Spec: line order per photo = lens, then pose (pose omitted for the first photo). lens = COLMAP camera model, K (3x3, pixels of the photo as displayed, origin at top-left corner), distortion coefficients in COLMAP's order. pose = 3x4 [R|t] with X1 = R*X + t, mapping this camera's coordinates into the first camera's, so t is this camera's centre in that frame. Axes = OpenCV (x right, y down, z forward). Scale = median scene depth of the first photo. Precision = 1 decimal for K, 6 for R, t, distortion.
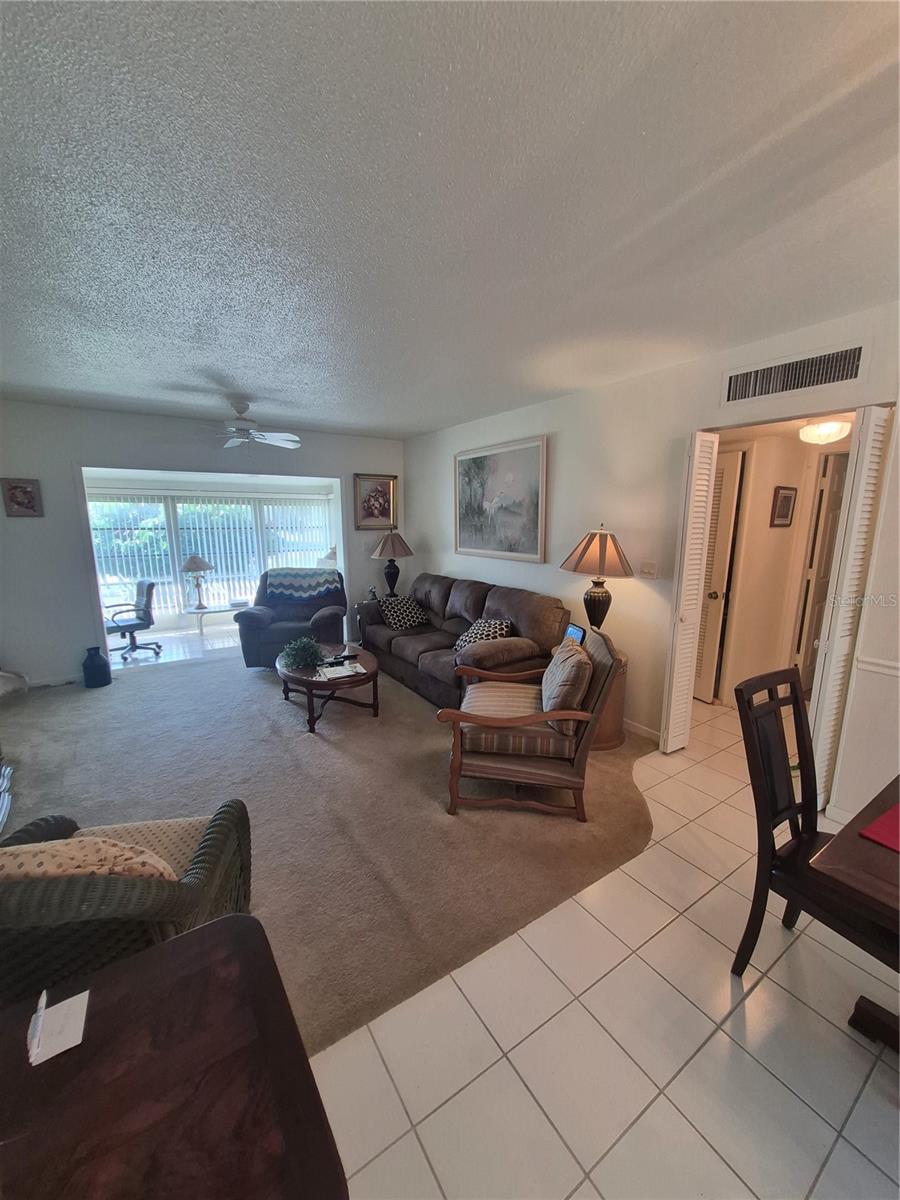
lens RADIAL K [[469.9, 0, 456.2], [0, 469.9, 611.2], [0, 0, 1]] dist [0.003006, -0.002426]
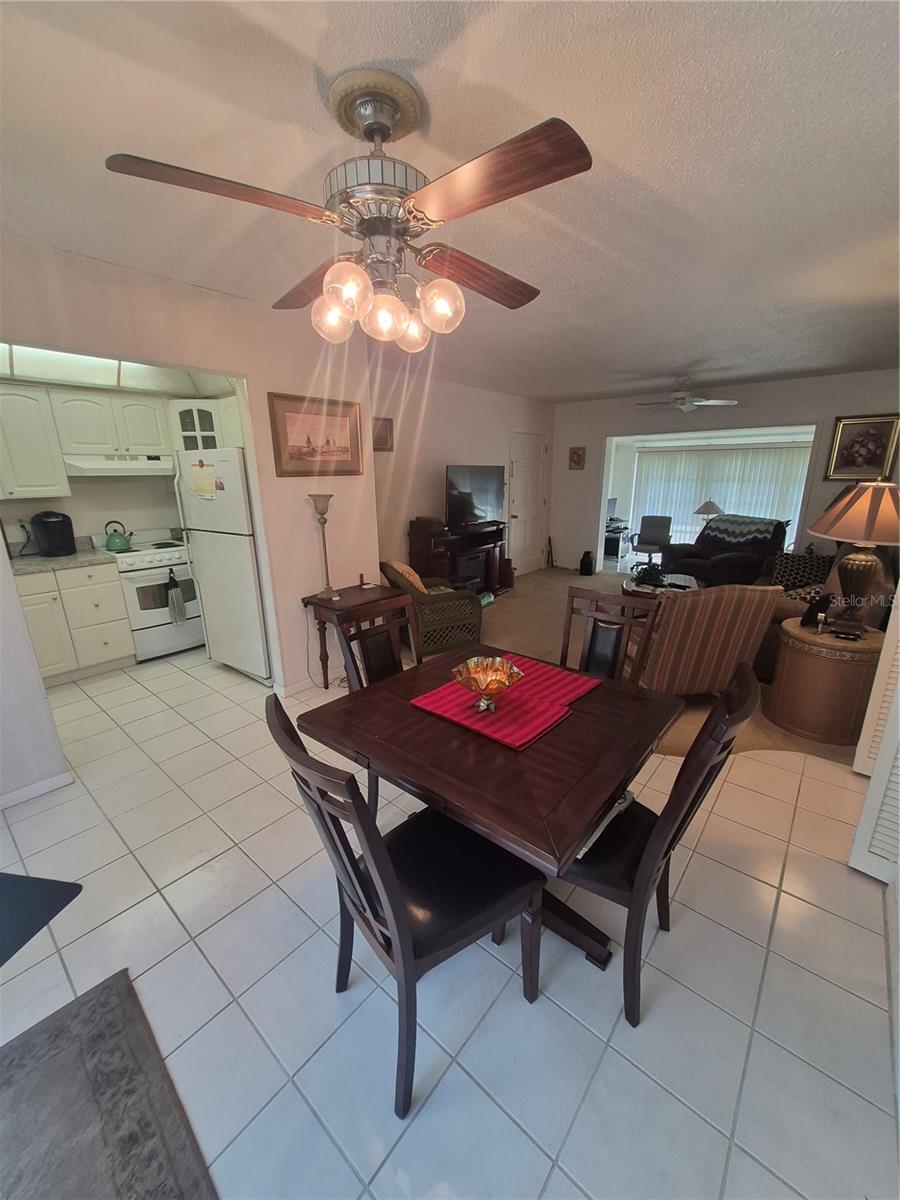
lens RADIAL K [[469.9, 0, 452.7], [0, 469.9, 607.8], [0, 0, 1]] dist [0.003006, -0.002426]
pose [[0.283659, 0.264774, -0.921646, 0.544511], [-0.176731, 0.959095, 0.221139, -0.010713], [0.942499, 0.100155, 0.318850, 0.050005]]
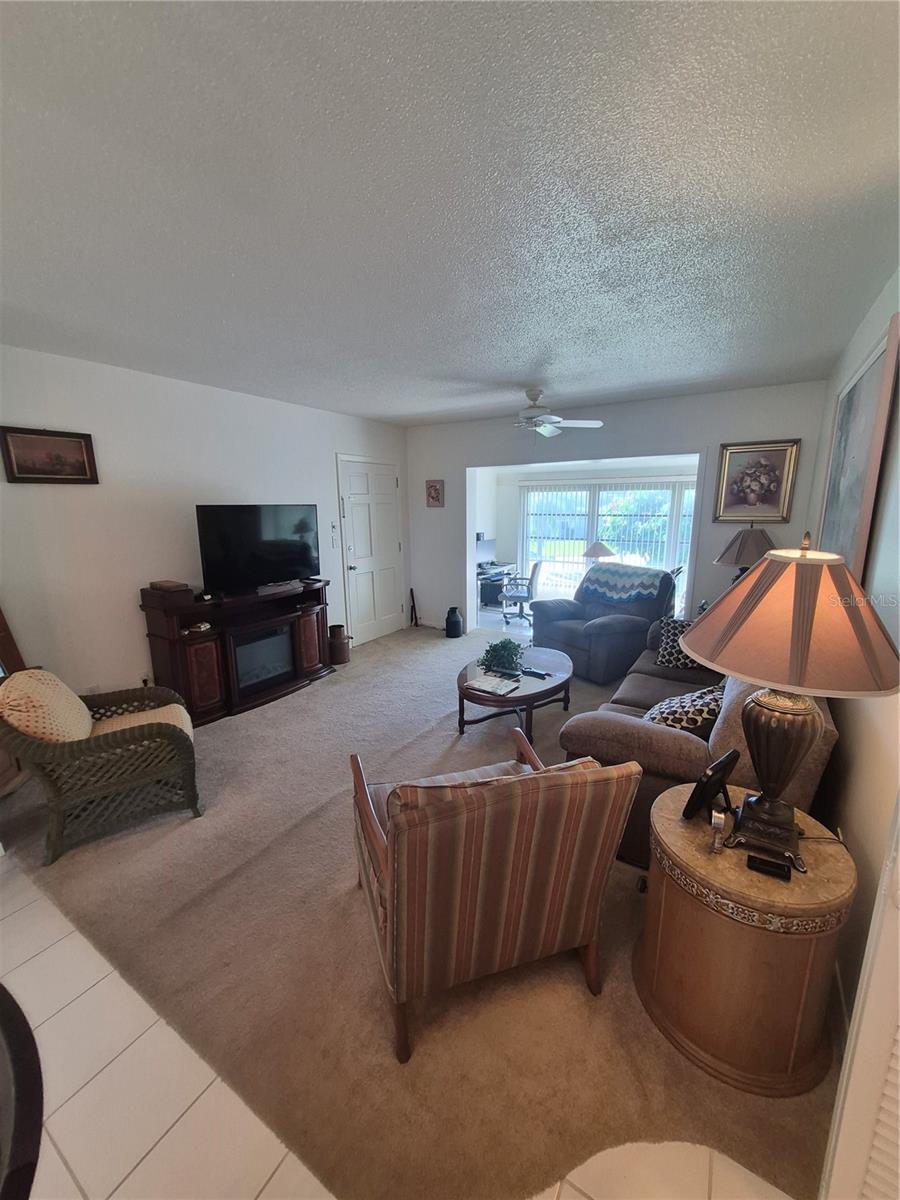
lens RADIAL K [[469.9, 0, 451.1], [0, 469.9, 608.9], [0, 0, 1]] dist [0.003006, -0.002426]
pose [[0.416887, 0.194893, -0.887819, 0.325465], [-0.164338, 0.976807, 0.137260, -0.081237], [0.893979, 0.088681, 0.439247, 0.351852]]
